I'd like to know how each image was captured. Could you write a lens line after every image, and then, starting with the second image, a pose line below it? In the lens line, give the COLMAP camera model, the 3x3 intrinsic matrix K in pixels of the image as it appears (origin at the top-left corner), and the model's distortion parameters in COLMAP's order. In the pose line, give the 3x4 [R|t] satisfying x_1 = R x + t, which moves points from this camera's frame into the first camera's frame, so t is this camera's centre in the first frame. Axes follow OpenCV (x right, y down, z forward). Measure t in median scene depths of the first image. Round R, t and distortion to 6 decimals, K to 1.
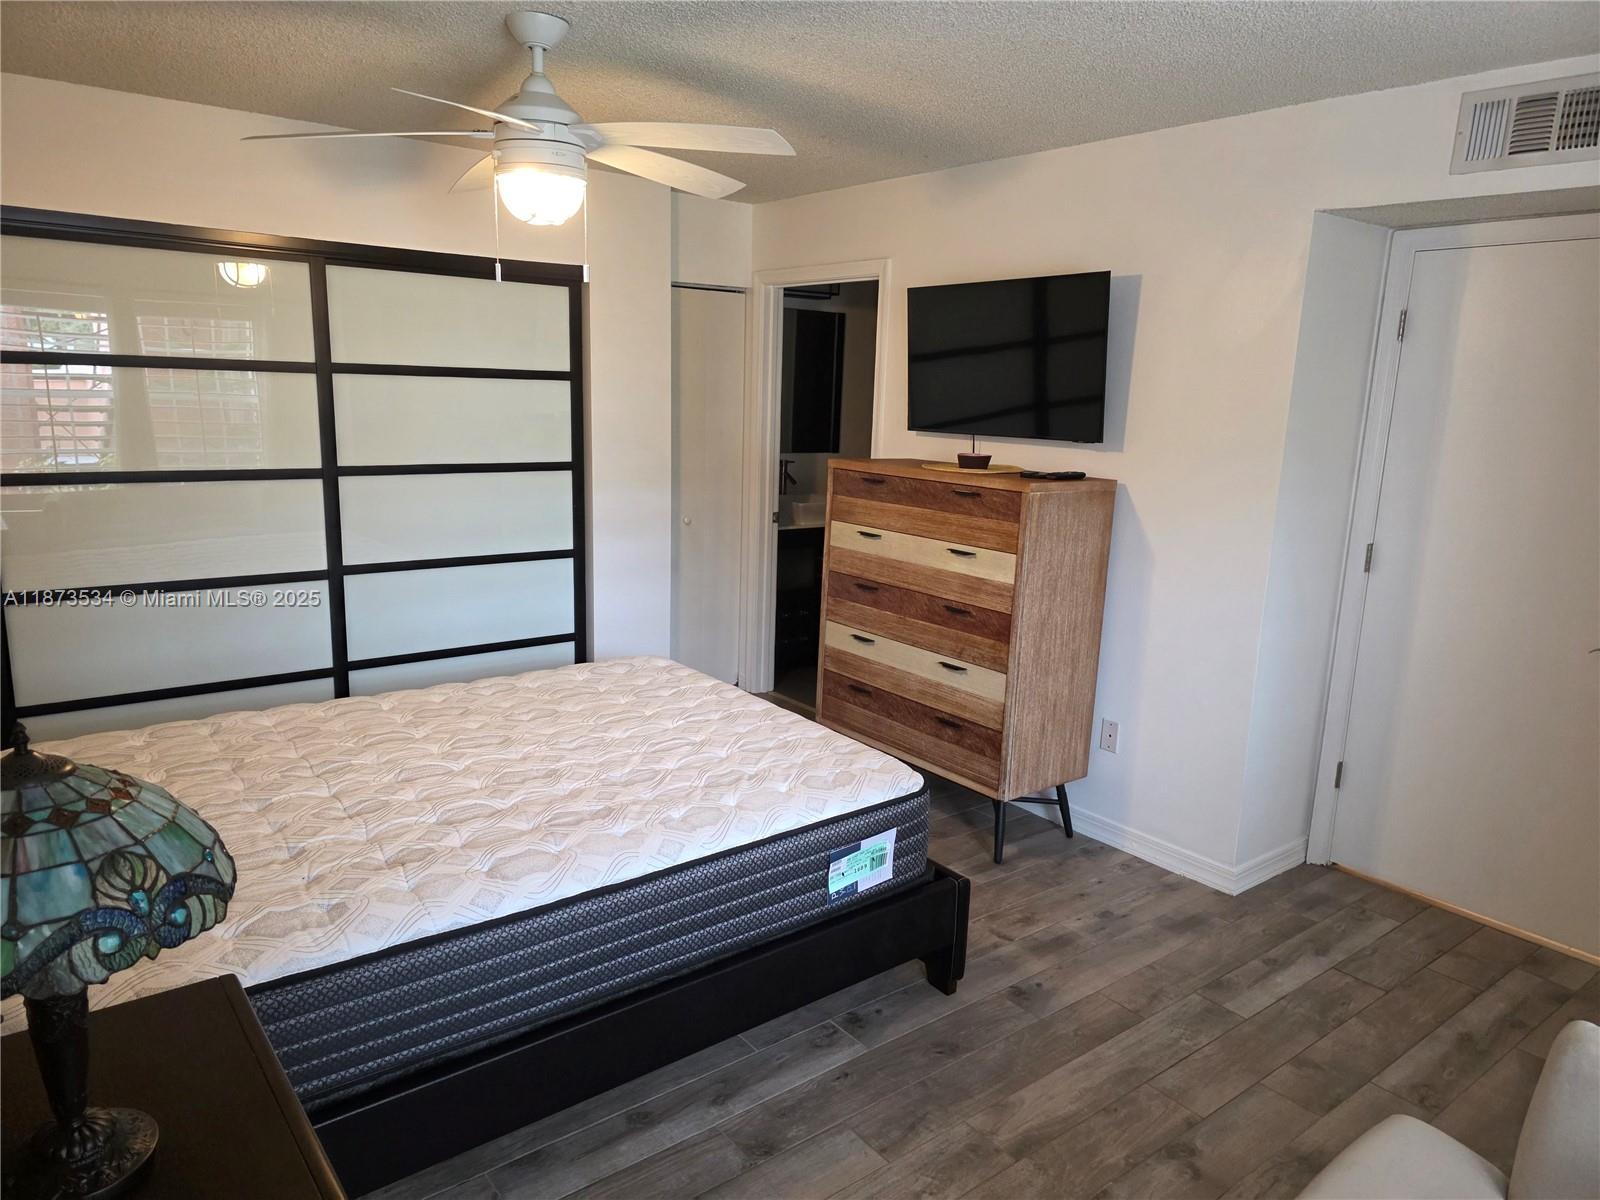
lens RADIAL K [[1080.6, 0, 800.1], [0, 1080.6, 622.2], [0, 0, 1]] dist [0.058246, -0.059550]
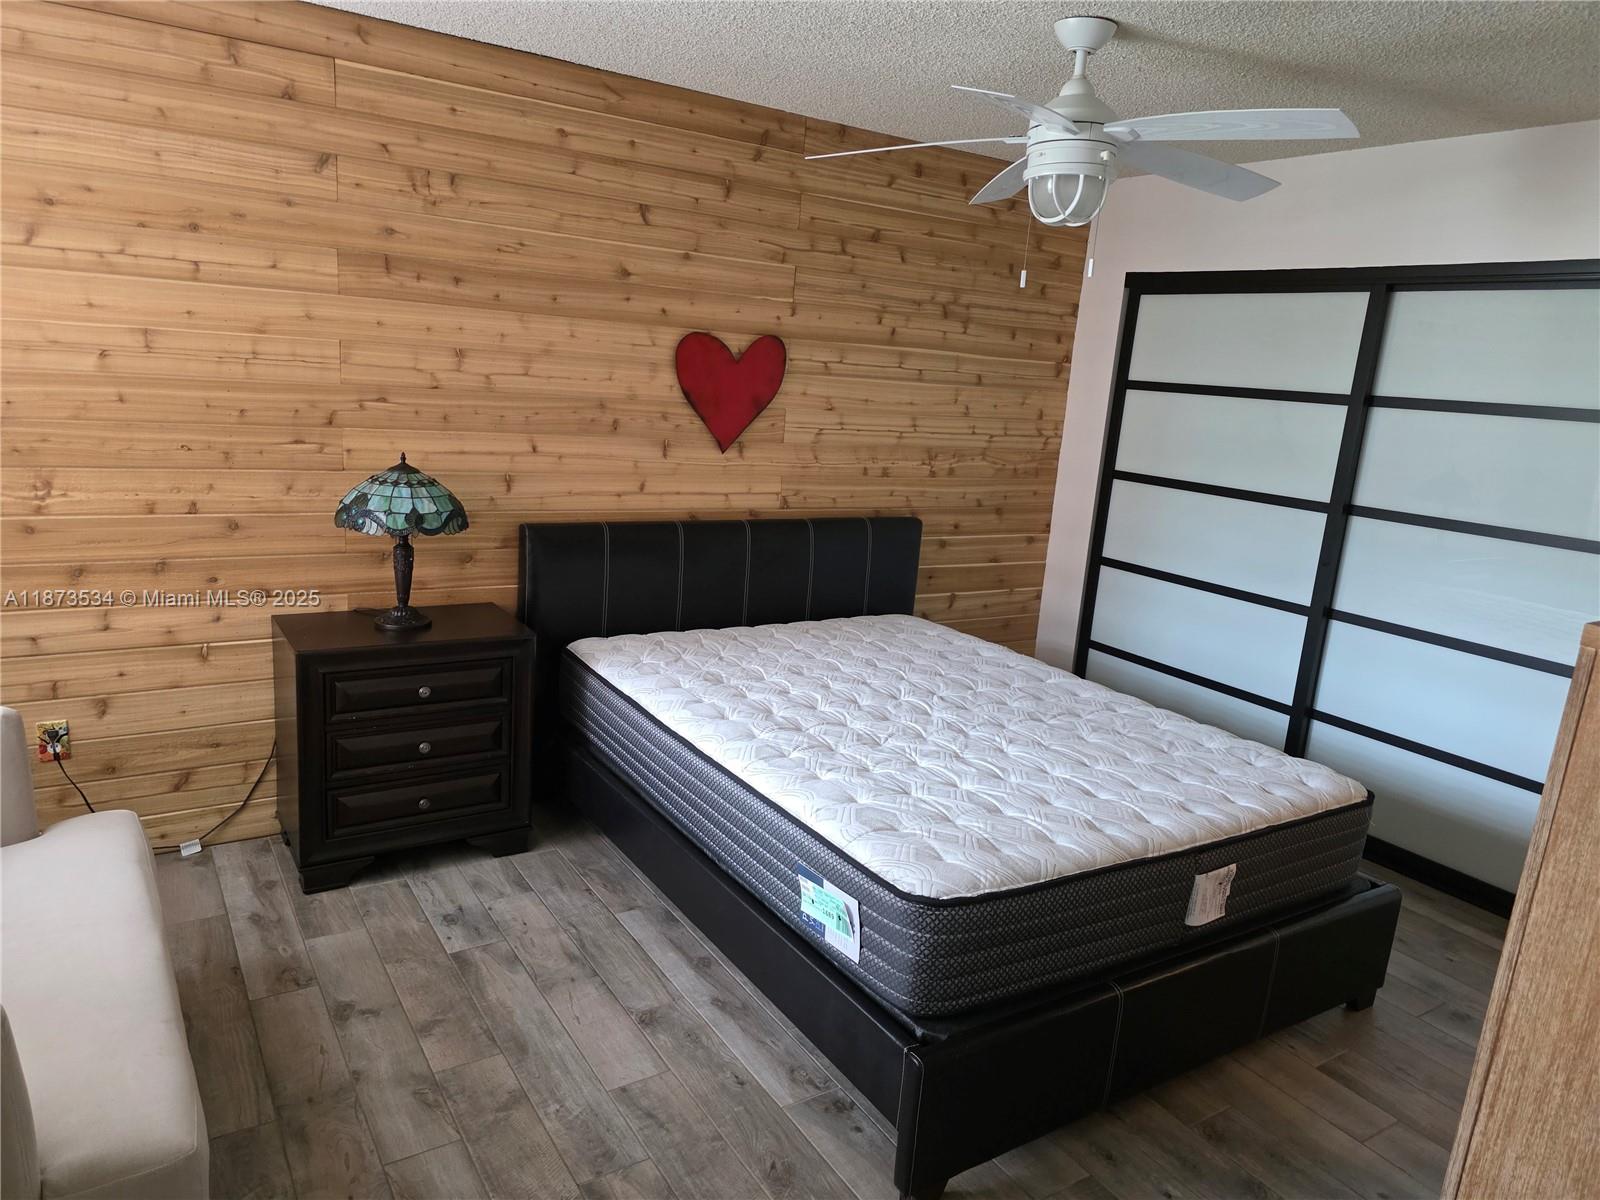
lens RADIAL K [[1080.6, 0, 800.1], [0, 1080.6, 622.2], [0, 0, 1]] dist [0.058246, -0.059550]
pose [[-0.094388, 0.198299, -0.975586, 0.839131], [-0.294896, 0.930412, 0.217648, -0.169527], [0.950856, 0.308240, -0.029342, 0.907320]]
